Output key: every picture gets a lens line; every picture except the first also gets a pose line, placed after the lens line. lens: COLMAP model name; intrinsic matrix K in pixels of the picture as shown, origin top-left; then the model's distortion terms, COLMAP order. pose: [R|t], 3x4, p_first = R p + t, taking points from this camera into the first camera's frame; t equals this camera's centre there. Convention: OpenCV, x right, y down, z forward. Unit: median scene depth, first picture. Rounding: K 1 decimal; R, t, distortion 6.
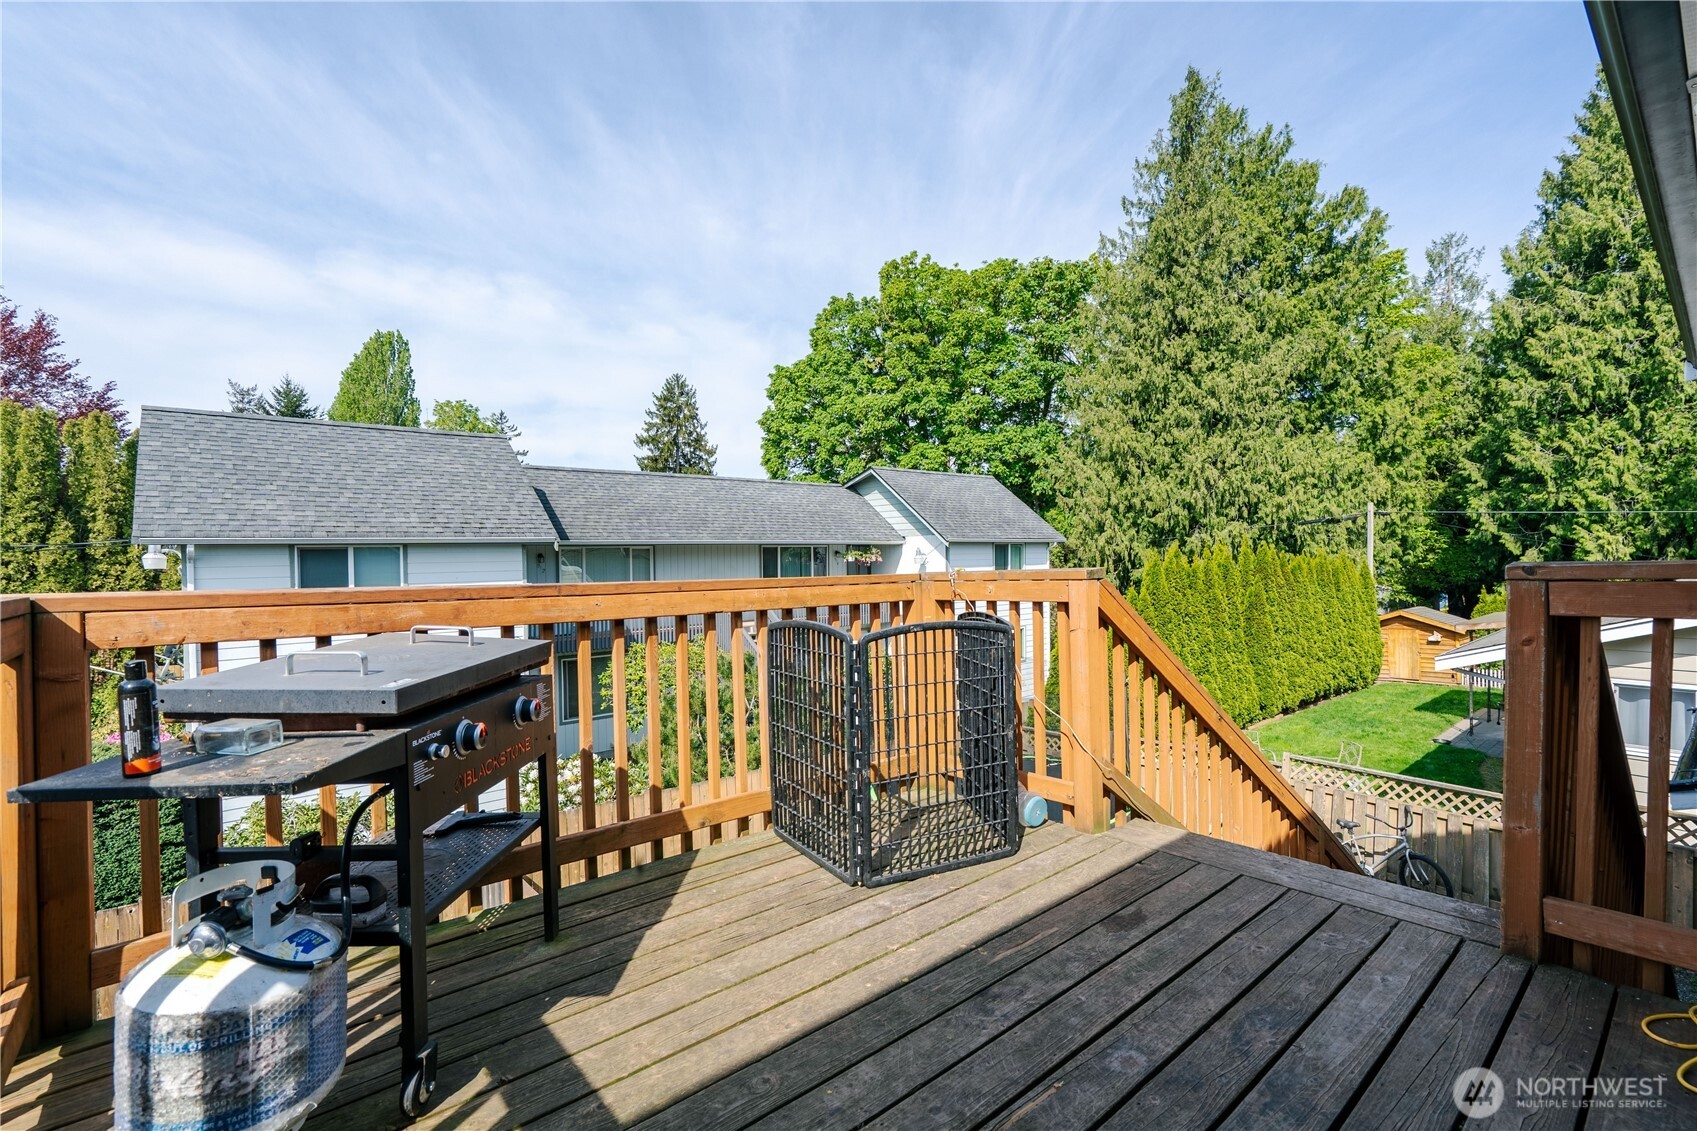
lens RADIAL K [[770.1, 0, 848.5], [0, 770.1, 565.5], [0, 0, 1]] dist [-0.001224, 0.000229]
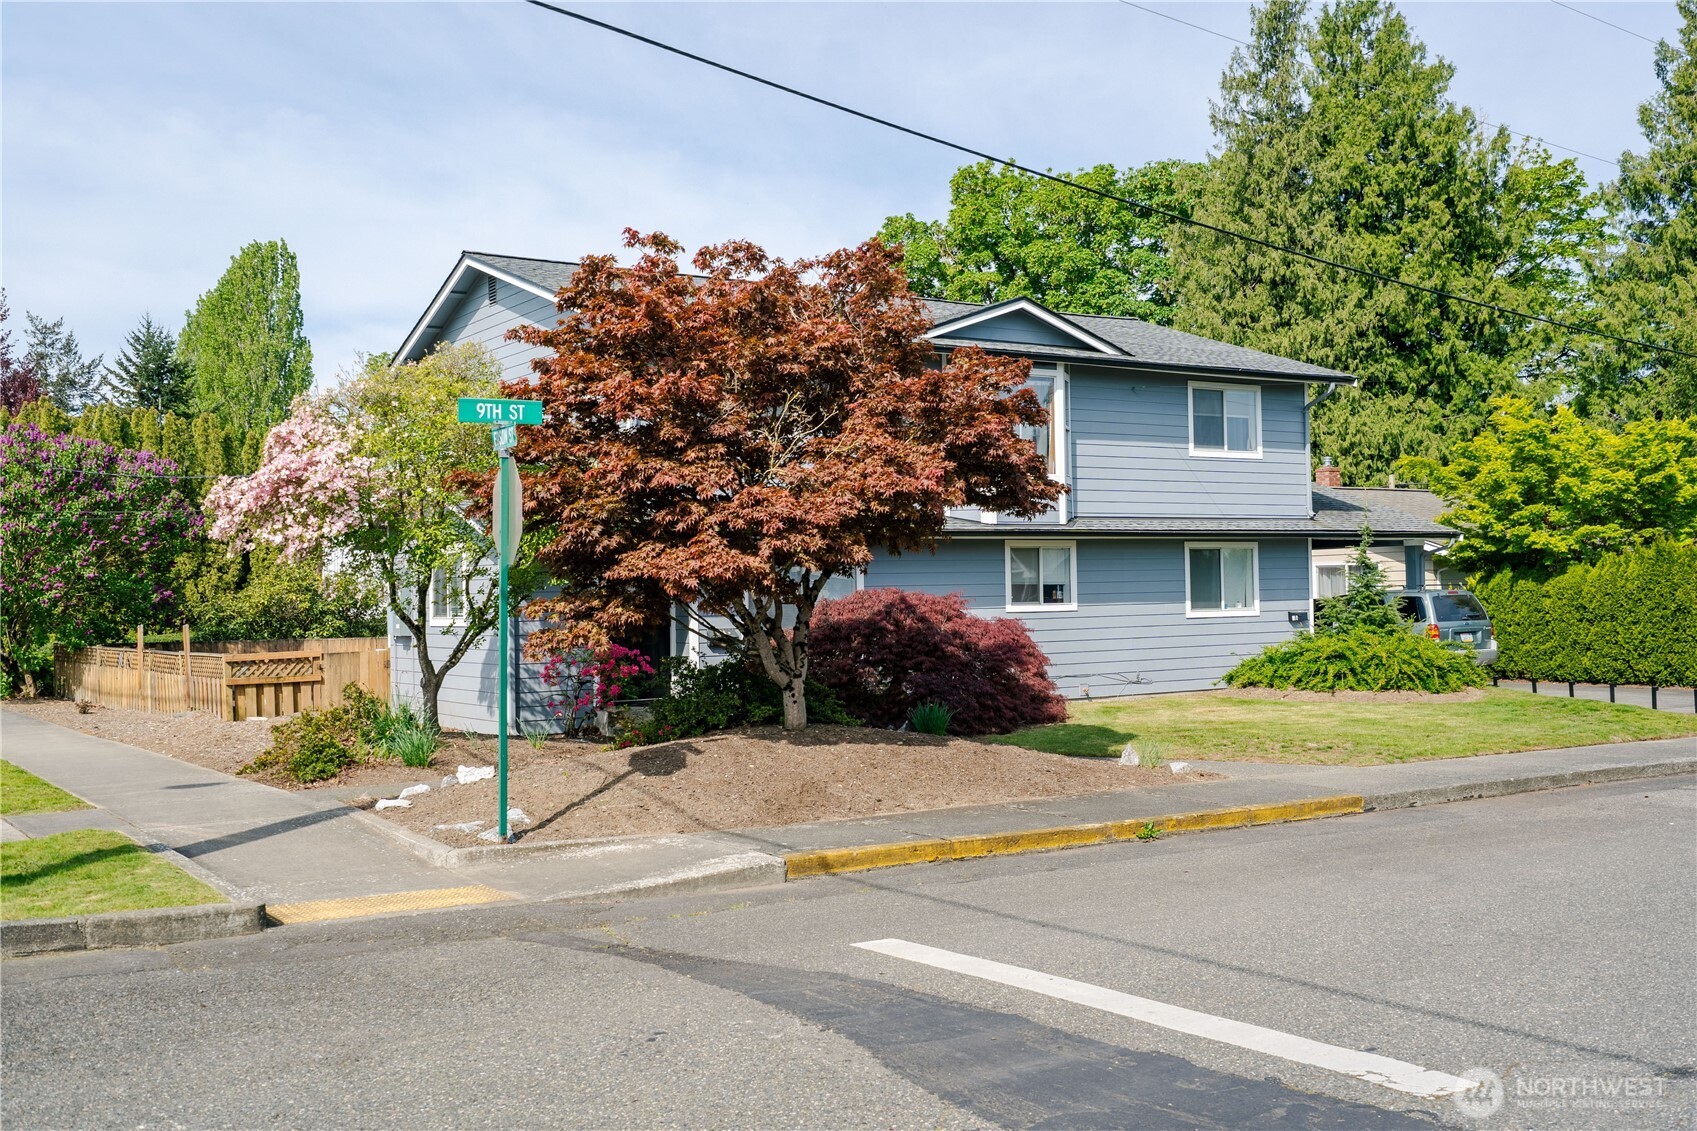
lens RADIAL K [[1640.9, 0, 848.5], [0, 1640.9, 565.5], [0, 0, 1]] dist [0.020244, 0.008445]
pose [[0.992599, -0.009077, -0.121100, 0.150518], [0.005050, 0.999425, -0.033525, 0.060884], [0.121335, 0.032666, 0.992074, -0.693053]]
